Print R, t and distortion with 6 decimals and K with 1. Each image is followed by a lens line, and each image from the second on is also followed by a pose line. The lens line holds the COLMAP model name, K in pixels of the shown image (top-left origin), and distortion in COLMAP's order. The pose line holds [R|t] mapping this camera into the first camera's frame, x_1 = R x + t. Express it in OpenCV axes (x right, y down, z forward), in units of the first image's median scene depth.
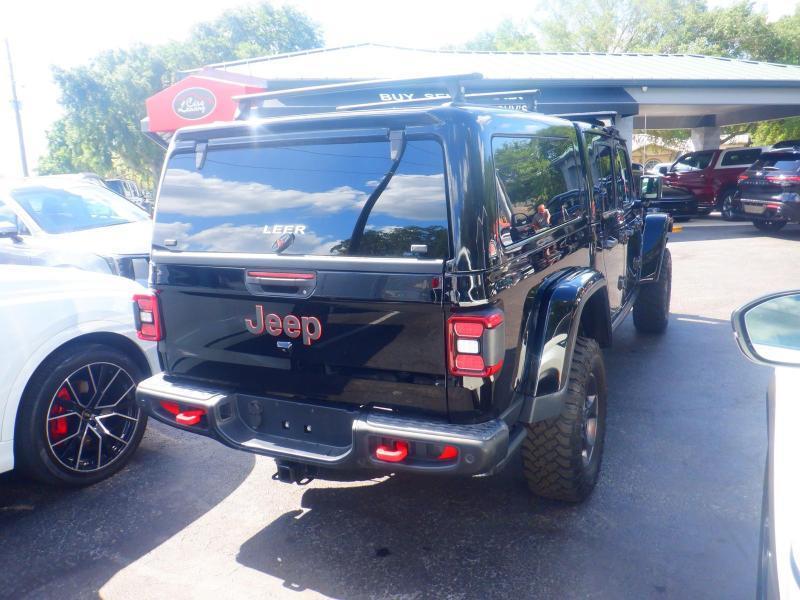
lens RADIAL K [[673.9, 0, 402.3], [0, 673.9, 297.8], [0, 0, 1]] dist [0.005063, 0.001255]
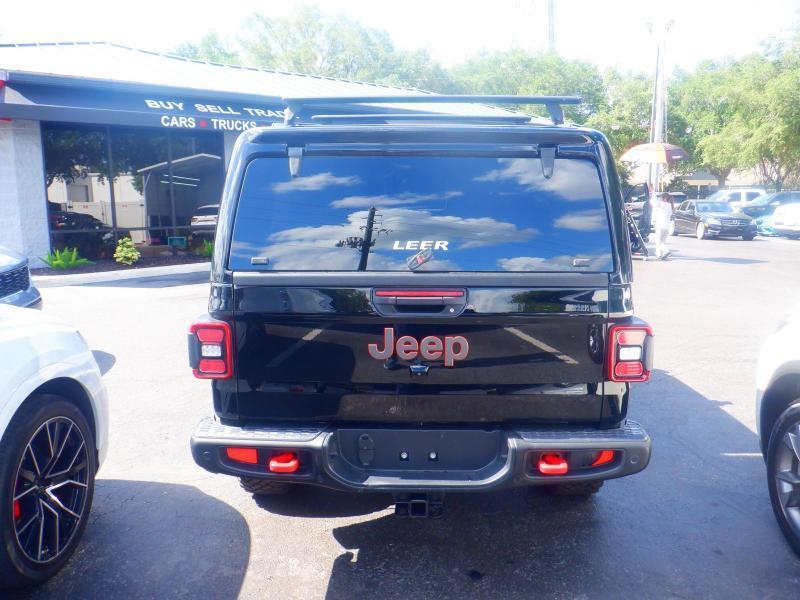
lens RADIAL K [[673.9, 0, 407.3], [0, 673.9, 297.1], [0, 0, 1]] dist [0.005063, 0.001255]
pose [[0.898067, -0.035239, 0.438446, -0.560912], [0.047545, 0.998722, -0.017118, -0.013035], [-0.437282, 0.036219, 0.898595, 0.158324]]
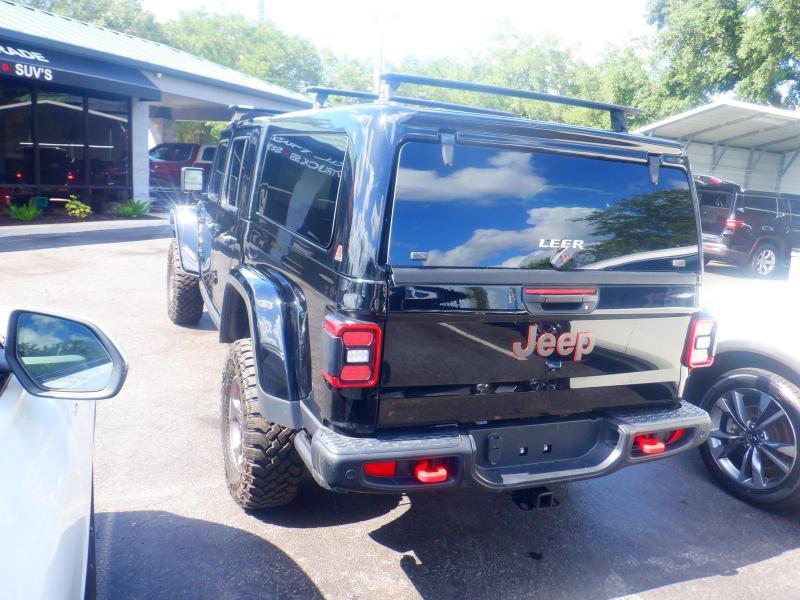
lens RADIAL K [[673.9, 0, 410.0], [0, 673.9, 294.3], [0, 0, 1]] dist [0.005063, 0.001255]
pose [[0.625245, -0.054446, 0.778527, -0.975434], [0.040966, 0.998478, 0.036928, -0.068377], [-0.779352, 0.008804, 0.626524, 0.530814]]
